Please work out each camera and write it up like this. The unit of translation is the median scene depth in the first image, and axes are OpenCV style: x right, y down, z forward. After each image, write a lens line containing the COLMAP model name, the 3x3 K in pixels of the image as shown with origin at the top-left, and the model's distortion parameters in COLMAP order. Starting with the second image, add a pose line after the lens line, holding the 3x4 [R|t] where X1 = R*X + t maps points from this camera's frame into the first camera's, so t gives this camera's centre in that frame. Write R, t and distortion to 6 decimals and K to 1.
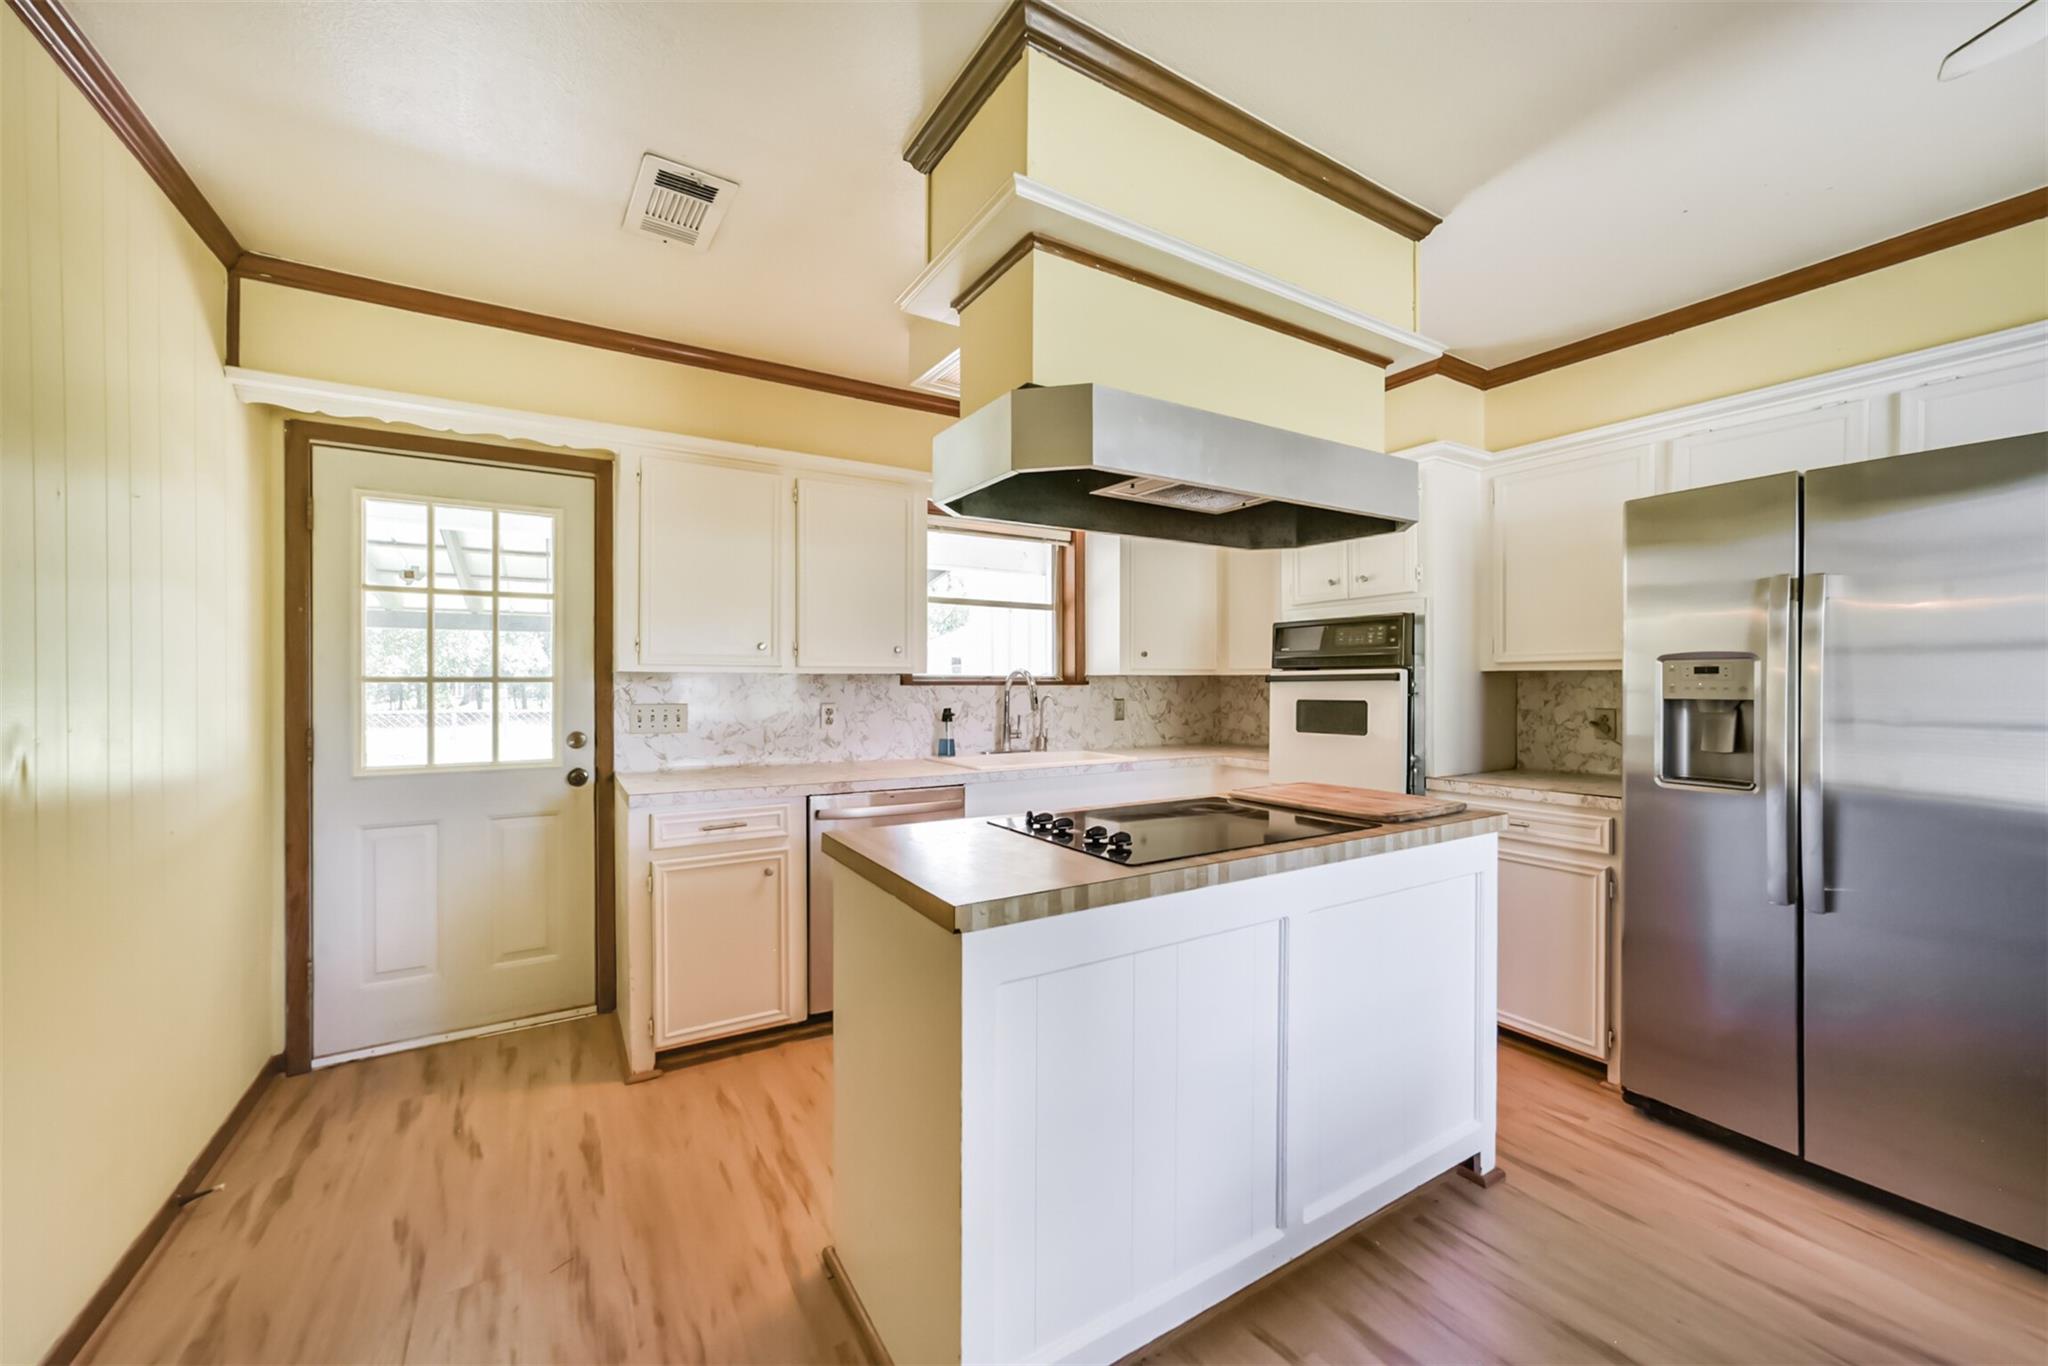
lens RADIAL K [[809.4, 0, 1024.0], [0, 809.4, 683.0], [0, 0, 1]] dist [-0.000256, 0.000012]
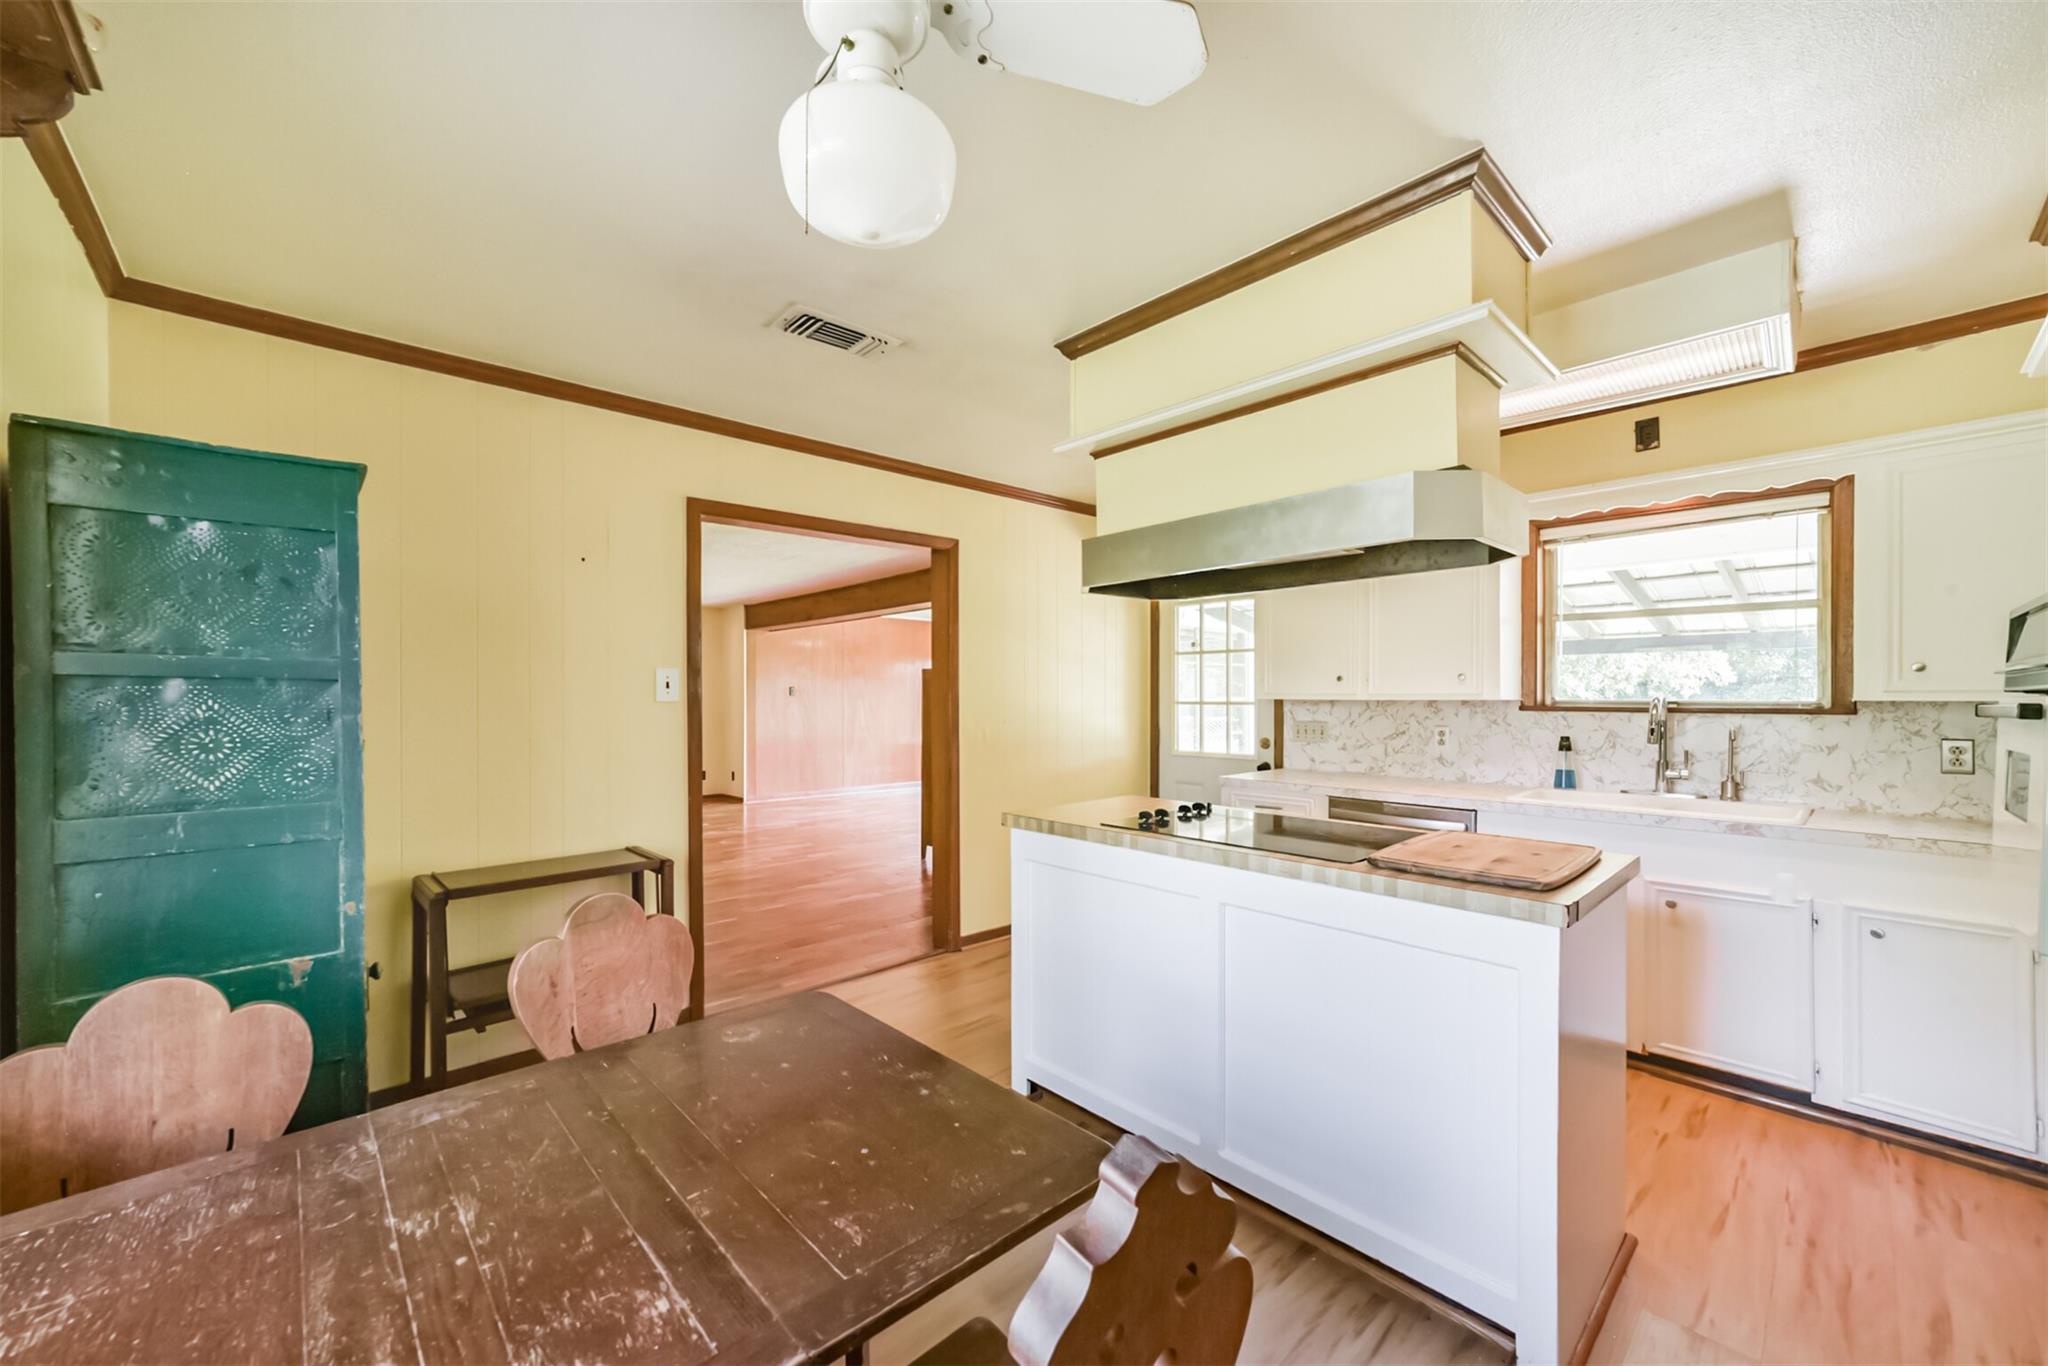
lens RADIAL K [[787.9, 0, 1031.5], [0, 787.9, 688.9], [0, 0, 1]] dist [-0.016958, 0.009672]
pose [[0.190515, -0.012949, -0.981599, 0.701485], [-0.007426, 0.999865, -0.014632, -0.005427], [0.981656, 0.010077, 0.190393, 0.249380]]
